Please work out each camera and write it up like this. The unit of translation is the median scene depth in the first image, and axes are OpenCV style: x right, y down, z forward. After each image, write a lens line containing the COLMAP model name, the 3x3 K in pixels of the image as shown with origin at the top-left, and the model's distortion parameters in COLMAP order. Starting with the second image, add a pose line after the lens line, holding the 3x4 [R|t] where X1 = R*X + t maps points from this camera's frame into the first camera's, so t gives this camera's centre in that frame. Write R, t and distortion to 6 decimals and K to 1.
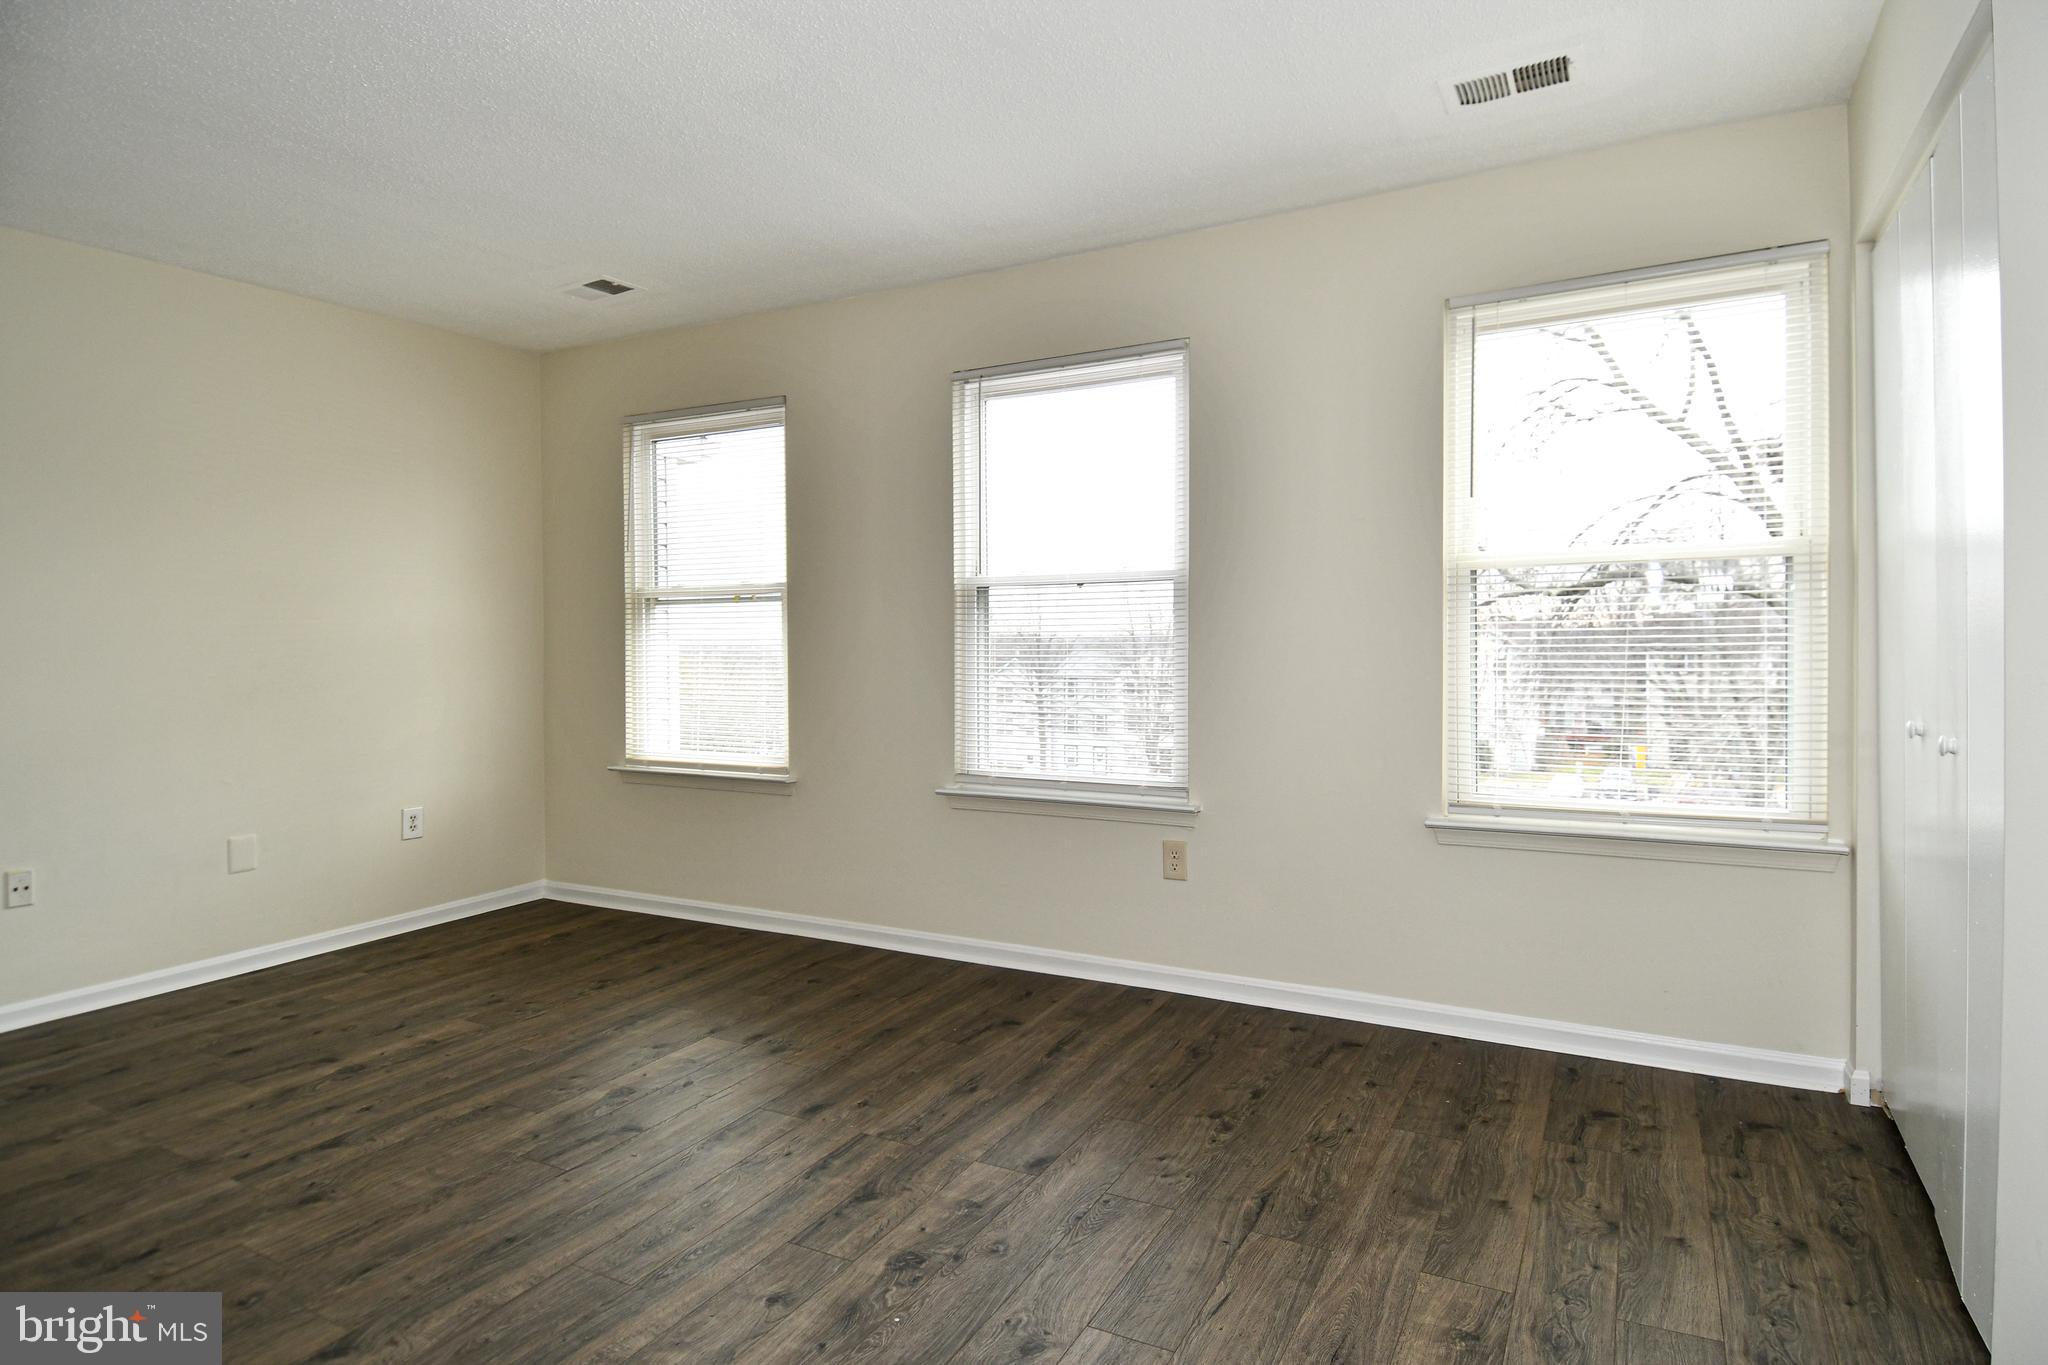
lens RADIAL K [[1091.3, 0, 1101.4], [0, 1091.3, 602.2], [0, 0, 1]] dist [0.041855, -0.042675]
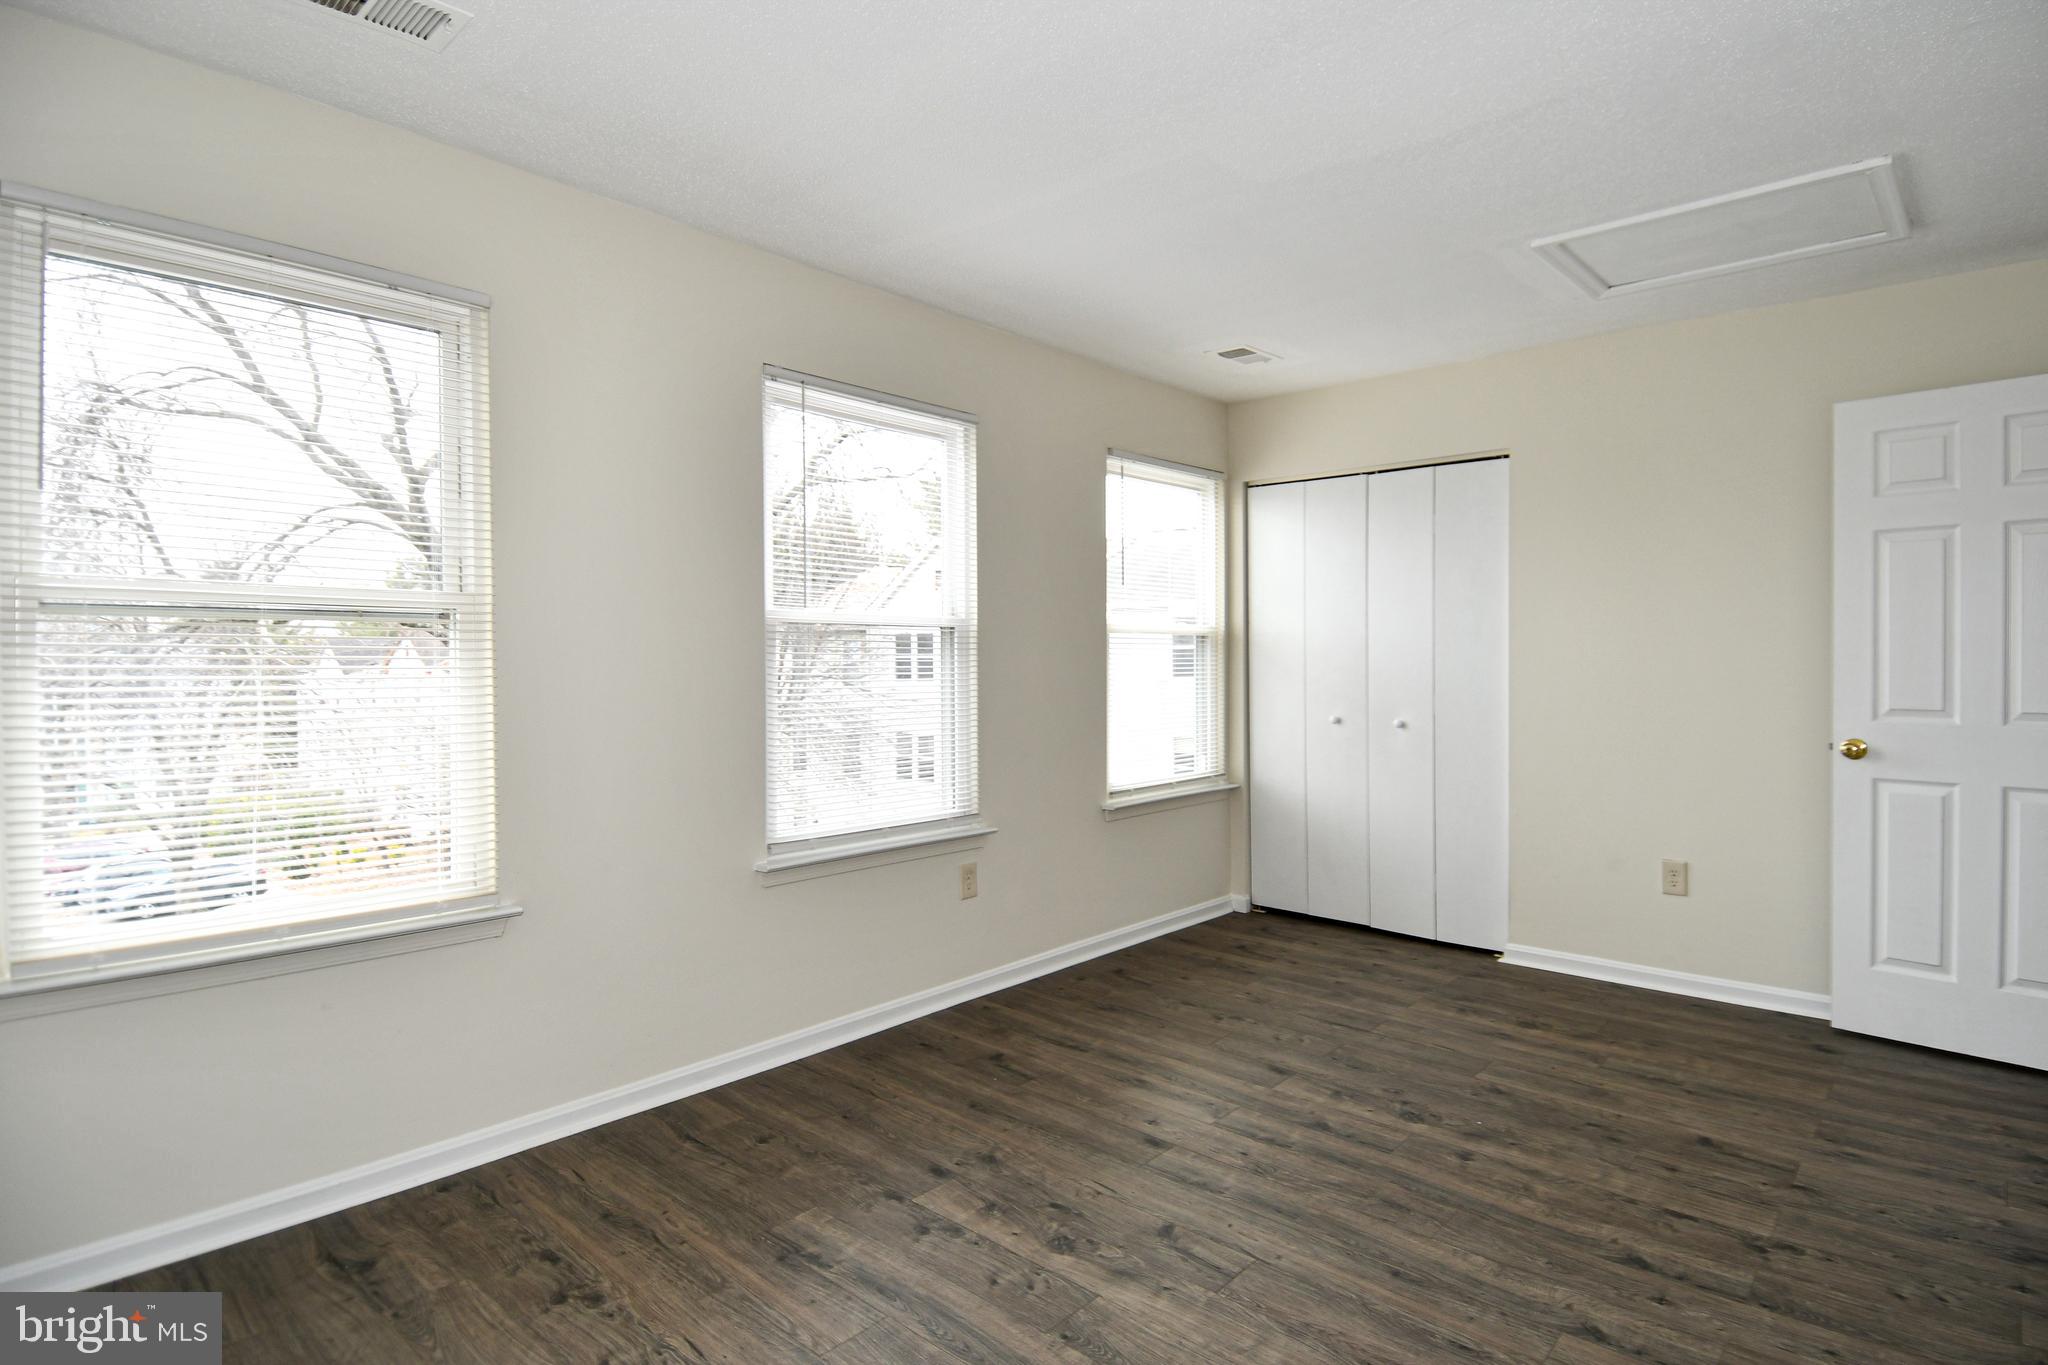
lens RADIAL K [[1091.3, 0, 1036.5], [0, 1091.3, 615.5], [0, 0, 1]] dist [0.041855, -0.042675]
pose [[0.241325, 0.051587, 0.969072, -1.347110], [-0.028765, 0.998528, -0.045992, 0.021874], [-0.970018, -0.016776, 0.242454, 0.893692]]
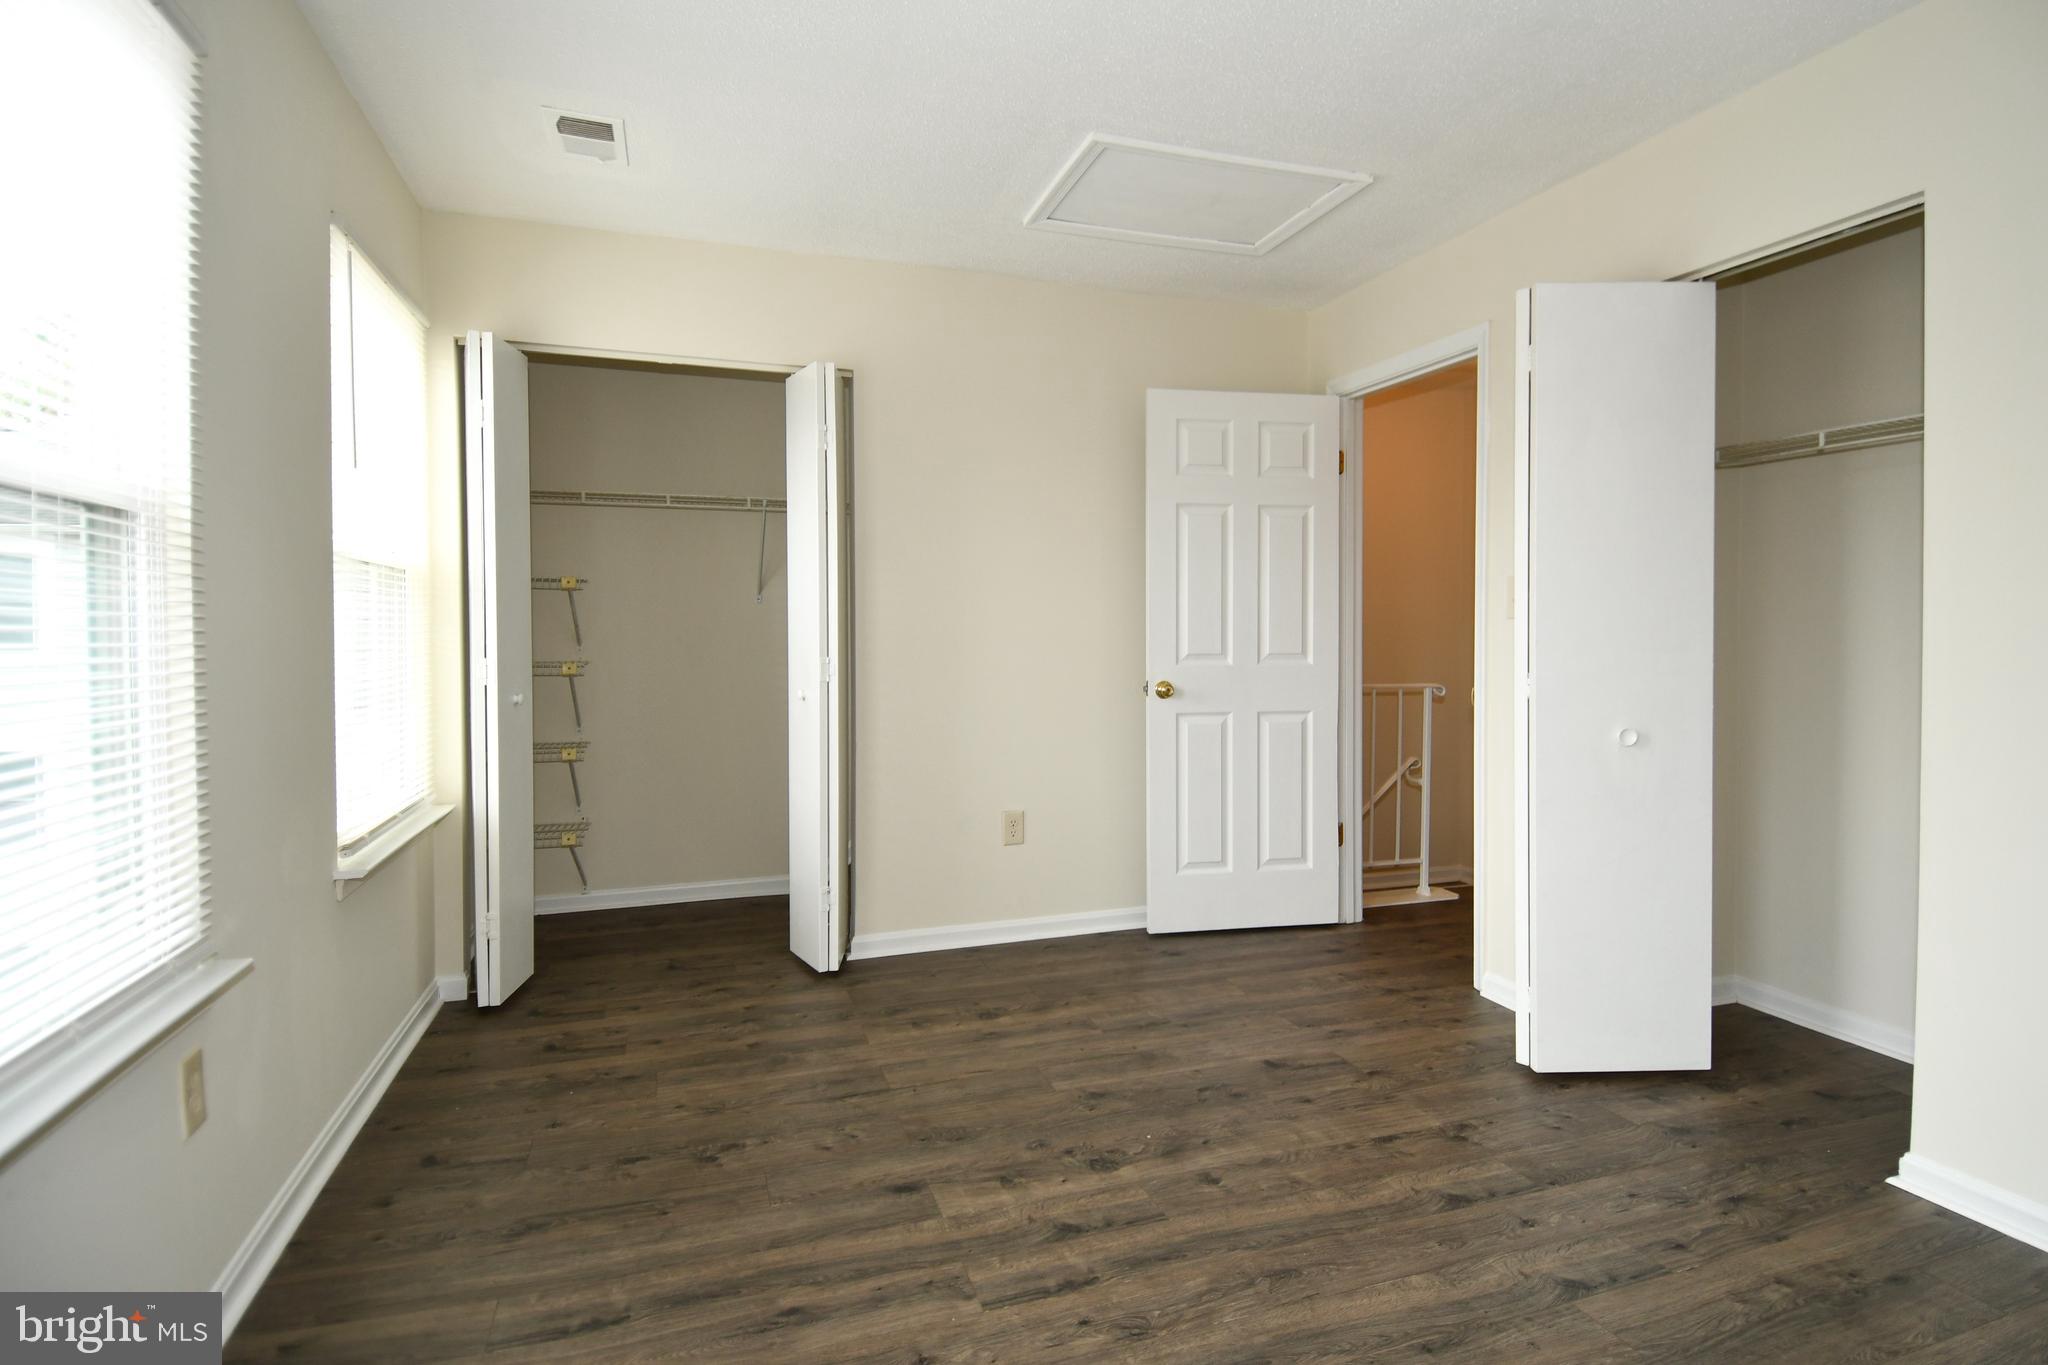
lens RADIAL K [[1091.3, 0, 1112.4], [0, 1091.3, 629.1], [0, 0, 1]] dist [0.041855, -0.042675]
pose [[-0.743601, 0.016382, 0.668423, -0.756795], [-0.004726, 0.999546, -0.029755, 0.056213], [-0.668607, -0.025284, -0.743186, 1.464741]]
